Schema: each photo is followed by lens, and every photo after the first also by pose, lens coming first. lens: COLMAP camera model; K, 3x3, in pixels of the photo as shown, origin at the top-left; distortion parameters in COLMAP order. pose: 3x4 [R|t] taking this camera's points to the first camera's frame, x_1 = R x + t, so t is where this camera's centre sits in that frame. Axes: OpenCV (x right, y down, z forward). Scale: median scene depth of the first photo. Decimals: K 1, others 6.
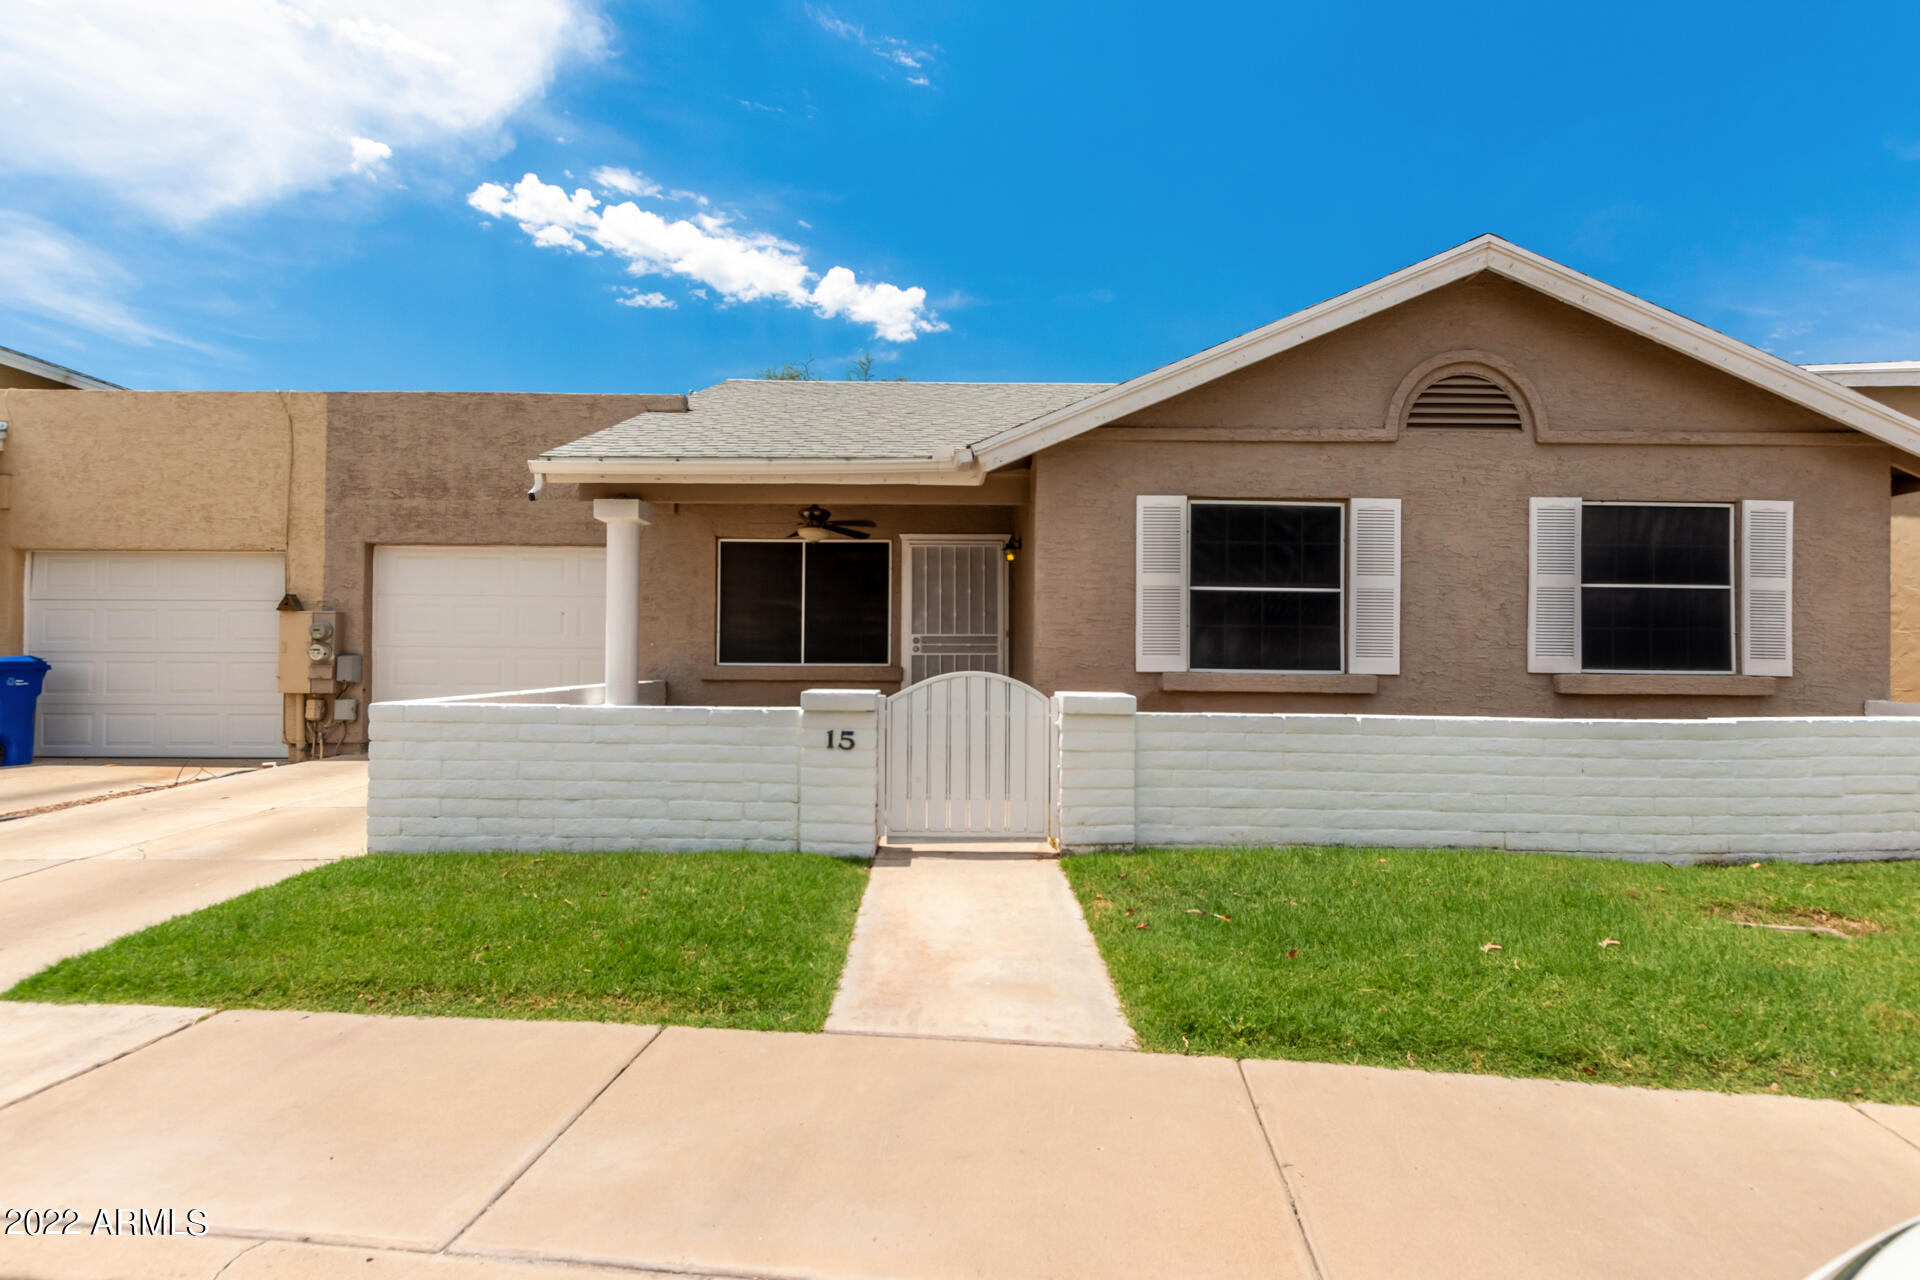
lens RADIAL K [[883.8, 0, 960.0], [0, 883.8, 640.0], [0, 0, 1]] dist [0.011668, -0.006655]
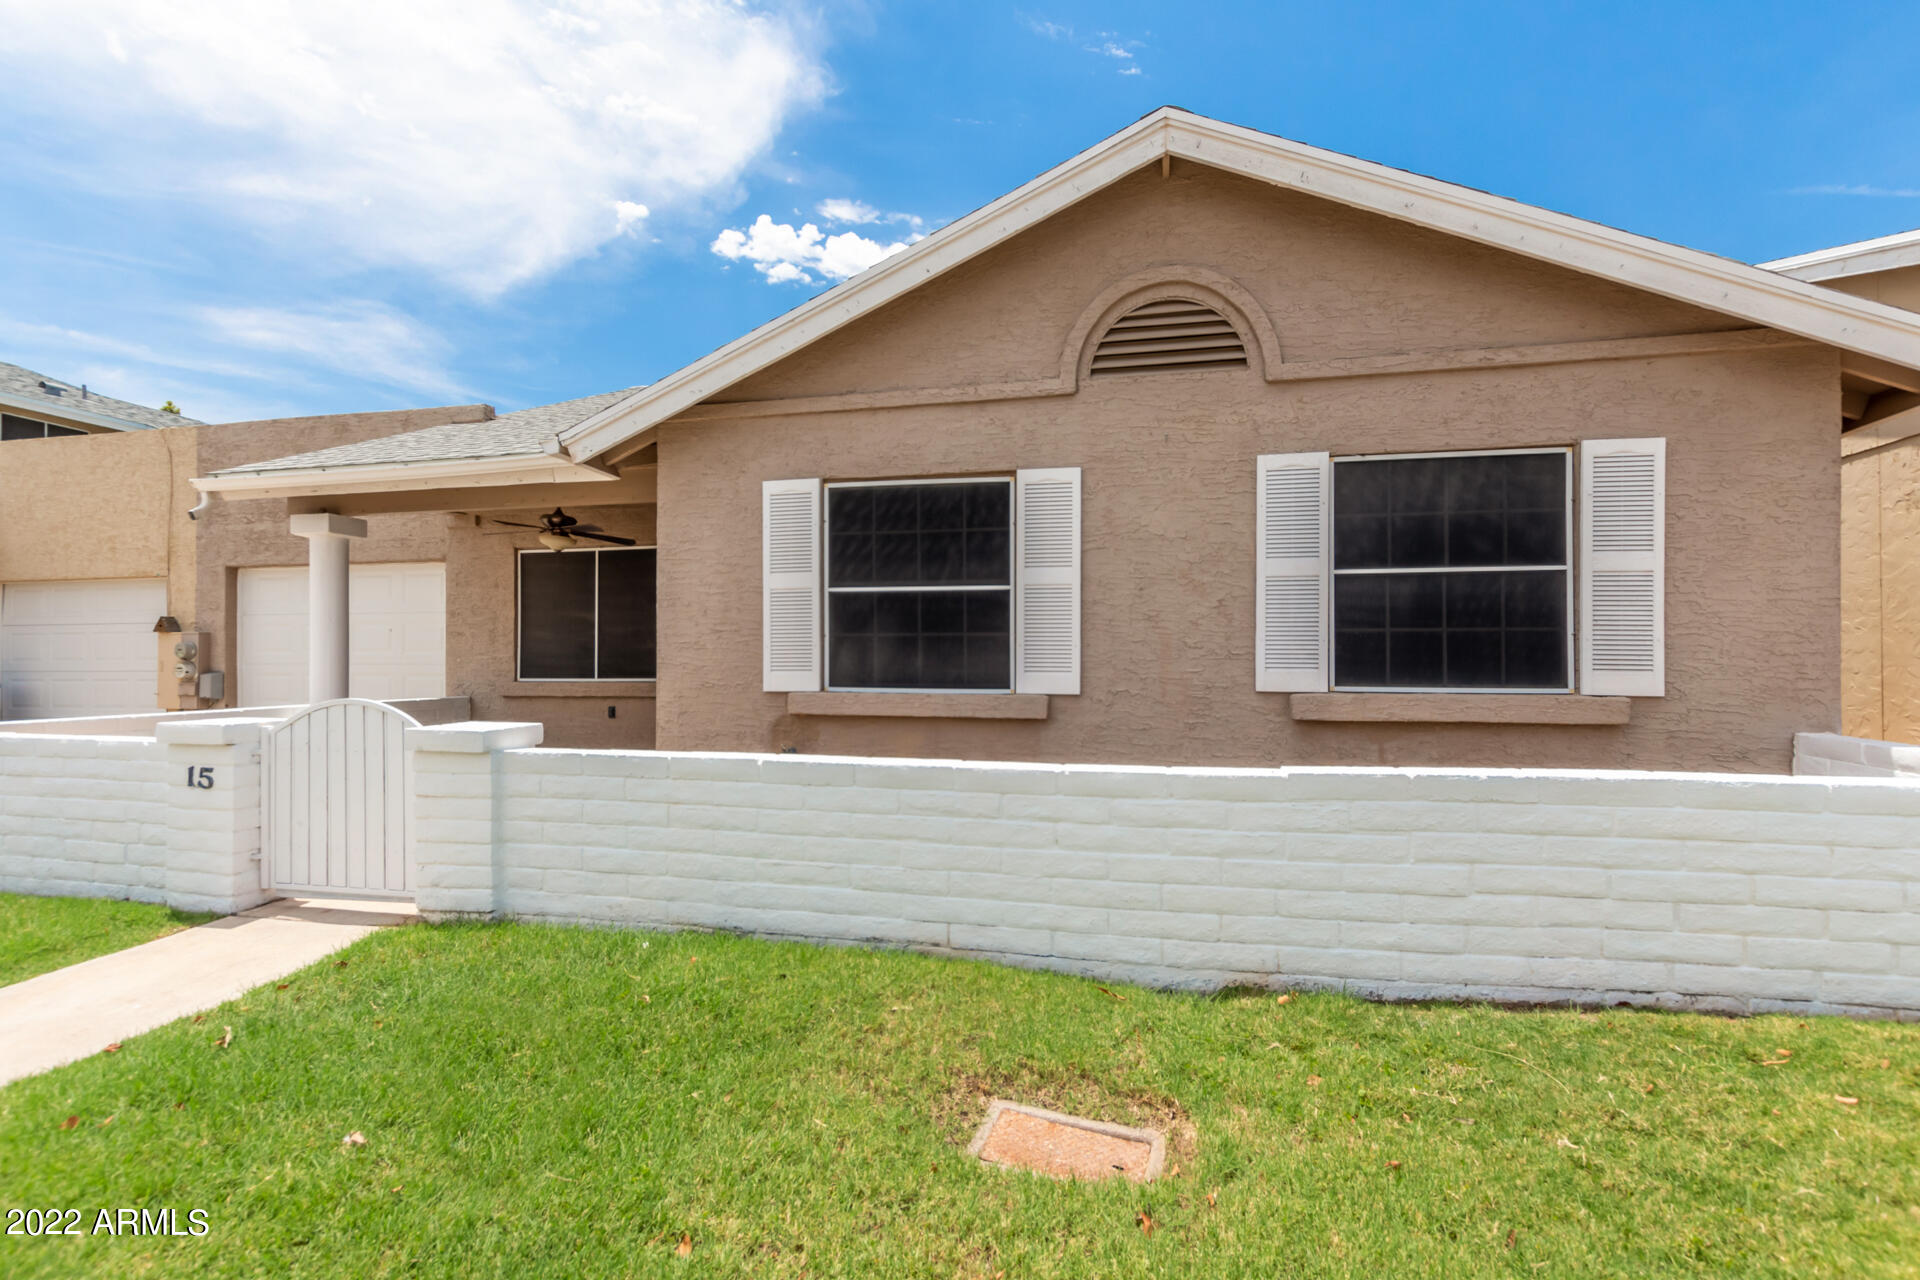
lens RADIAL K [[887.5, 0, 958.3], [0, 887.5, 647.6], [0, 0, 1]] dist [0.004280, -0.000548]
pose [[0.974698, -0.012745, -0.223160, 0.561757], [0.013800, 0.999900, 0.003168, -0.005713], [0.223097, -0.006168, 0.974777, 0.217662]]
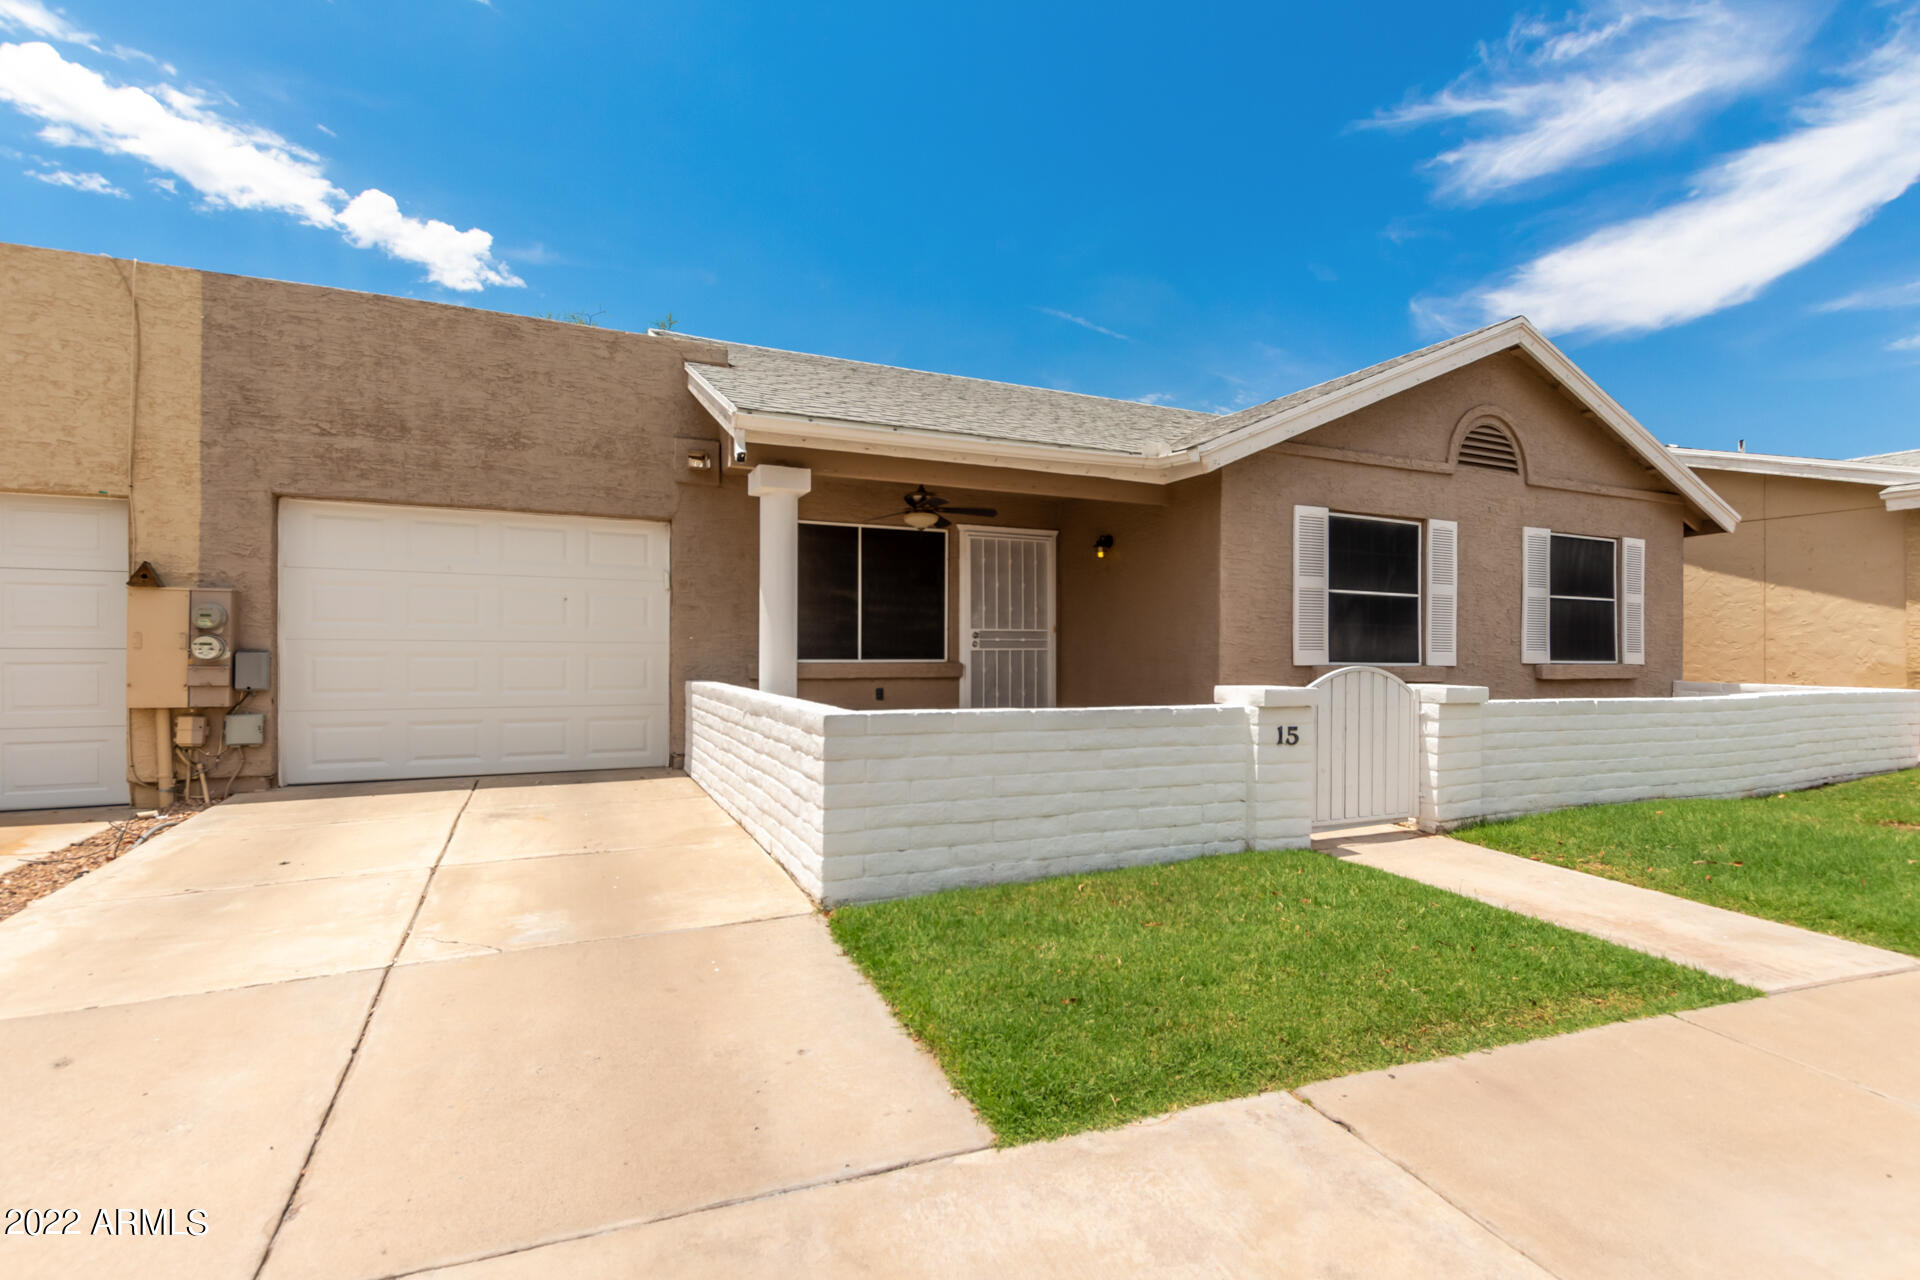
lens RADIAL K [[883.8, 0, 960.0], [0, 883.8, 640.0], [0, 0, 1]] dist [0.011668, -0.006655]
pose [[0.909876, 0.003109, 0.414868, -0.628750], [-0.005873, 0.999968, 0.005387, 0.000887], [-0.414838, -0.007338, 0.909866, 0.170204]]
